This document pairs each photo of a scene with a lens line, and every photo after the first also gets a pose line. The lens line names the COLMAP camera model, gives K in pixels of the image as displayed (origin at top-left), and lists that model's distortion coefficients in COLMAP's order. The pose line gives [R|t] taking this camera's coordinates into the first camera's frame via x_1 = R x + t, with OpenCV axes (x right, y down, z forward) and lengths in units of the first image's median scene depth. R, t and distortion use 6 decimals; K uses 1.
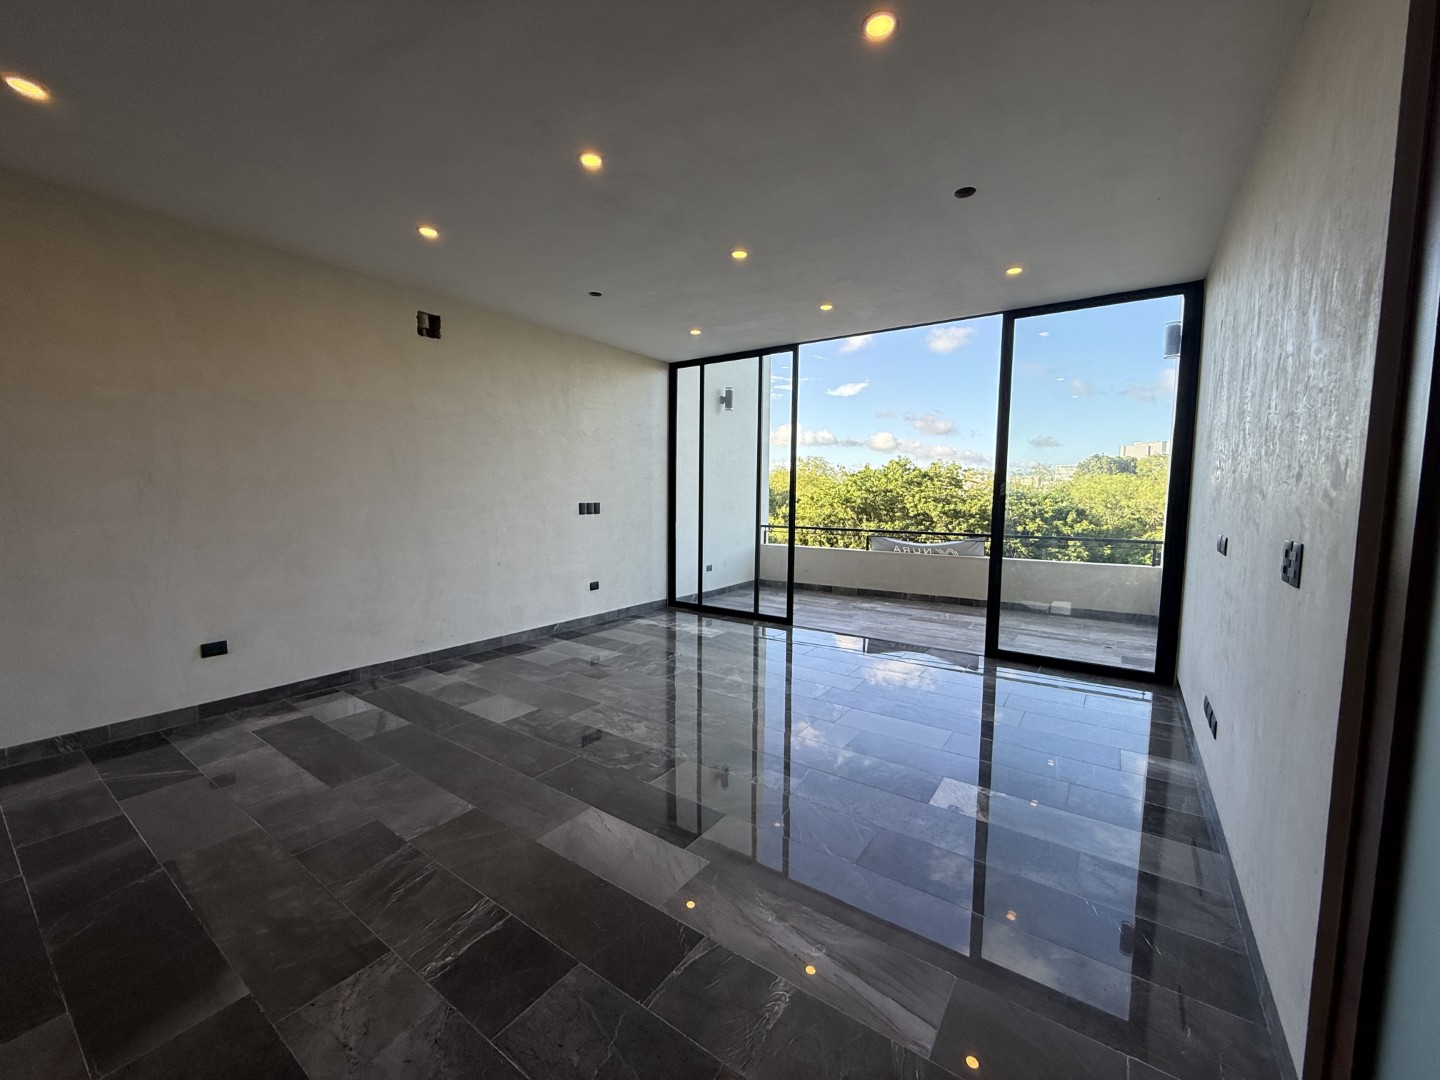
lens RADIAL K [[573.6, 0, 715.8], [0, 573.6, 539.9], [0, 0, 1]] dist [0.000377, 0.000620]
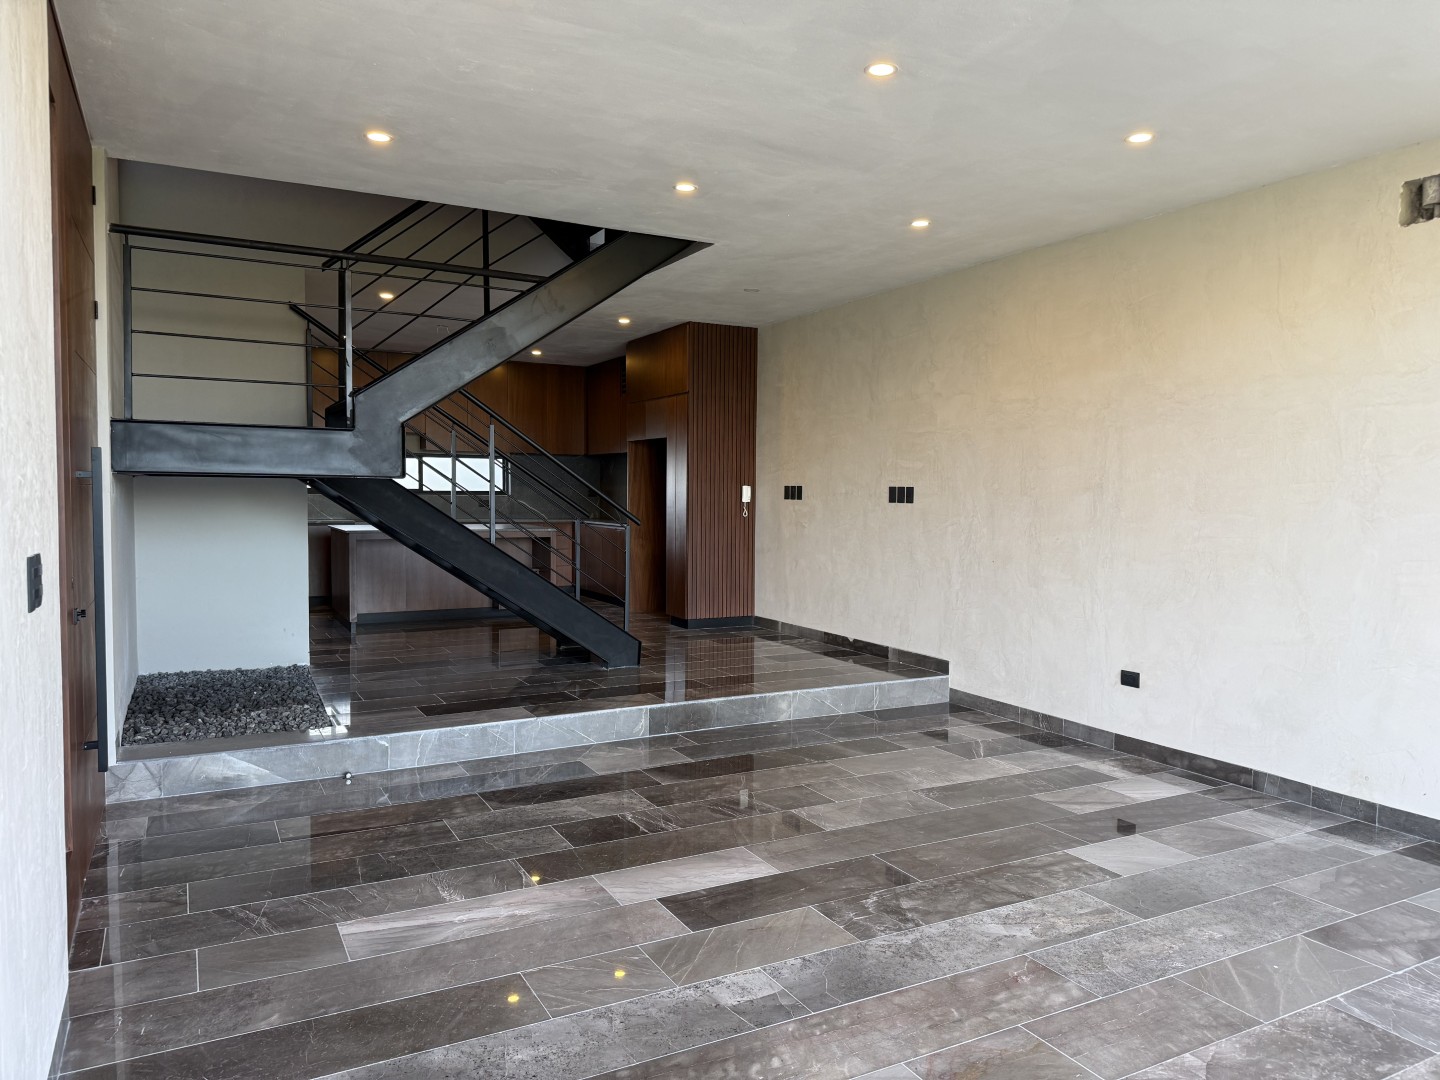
lens RADIAL K [[999.1, 0, 720.0], [0, 999.1, 540.0], [0, 0, 1]] dist [-0.001564, -0.002523]
pose [[-0.454344, 0.028813, -0.890360, 0.467541], [-0.089627, 0.992927, 0.077868, -0.052621], [0.886306, 0.115179, -0.448548, 0.637561]]
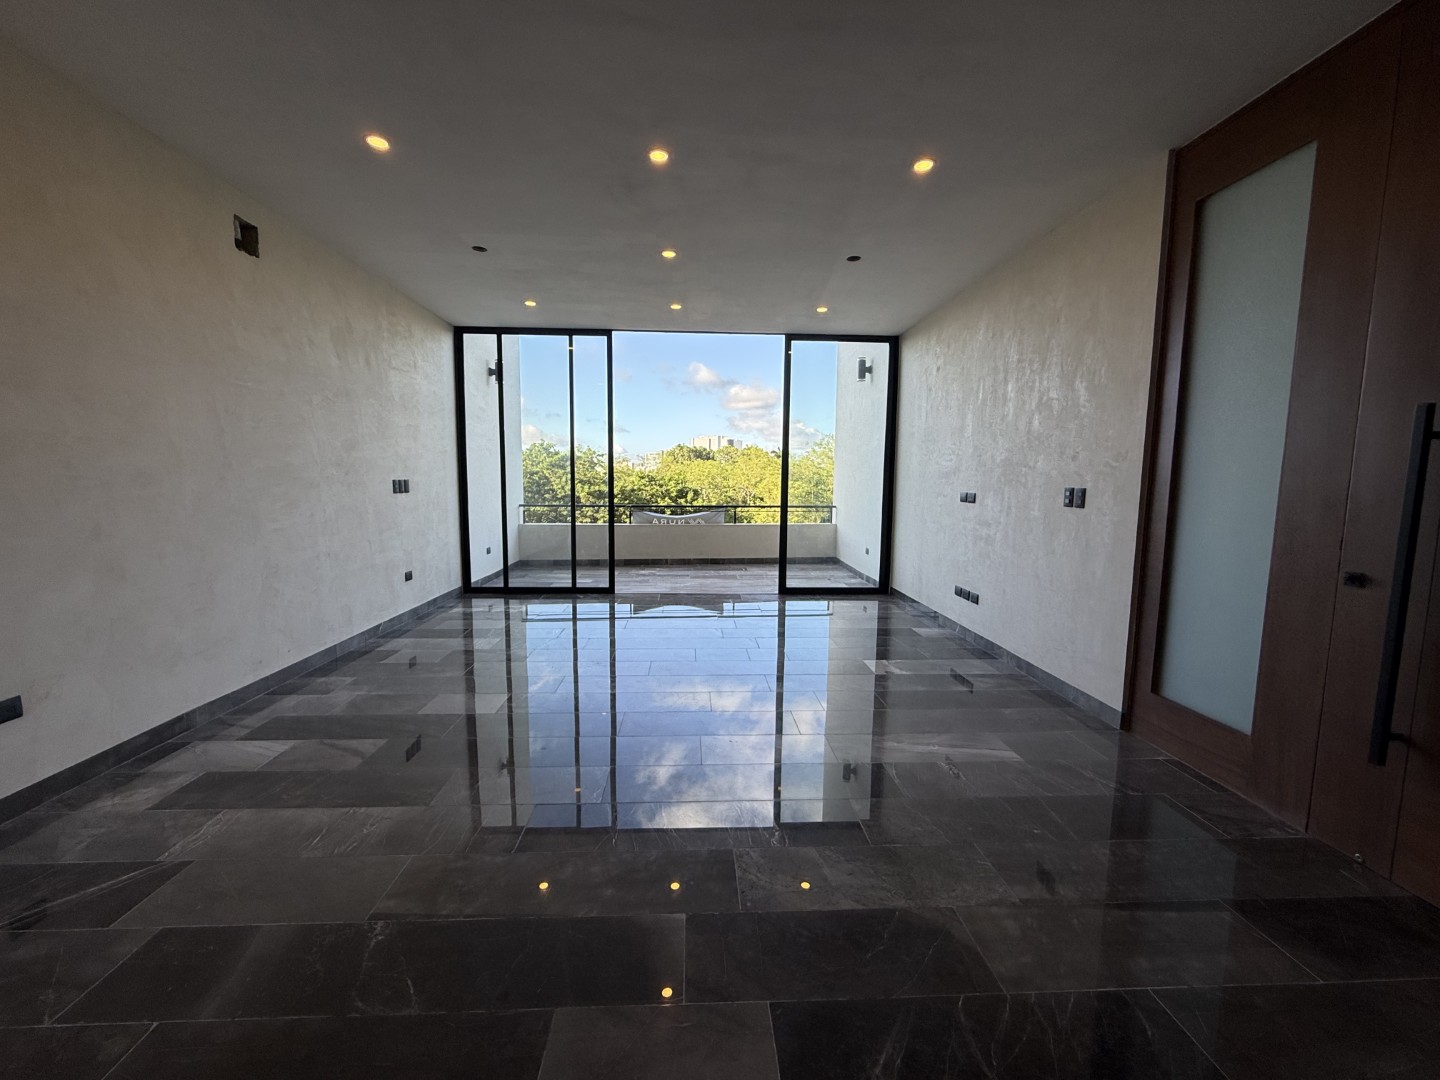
lens RADIAL K [[576.8, 0, 715.5], [0, 576.8, 539.9], [0, 0, 1]] dist [-0.000939, 0.000196]
pose [[0.791464, -0.065428, 0.607704, -0.364638], [0.048566, 0.997842, 0.044181, 0.009454], [-0.609284, -0.005454, 0.792934, 0.027560]]
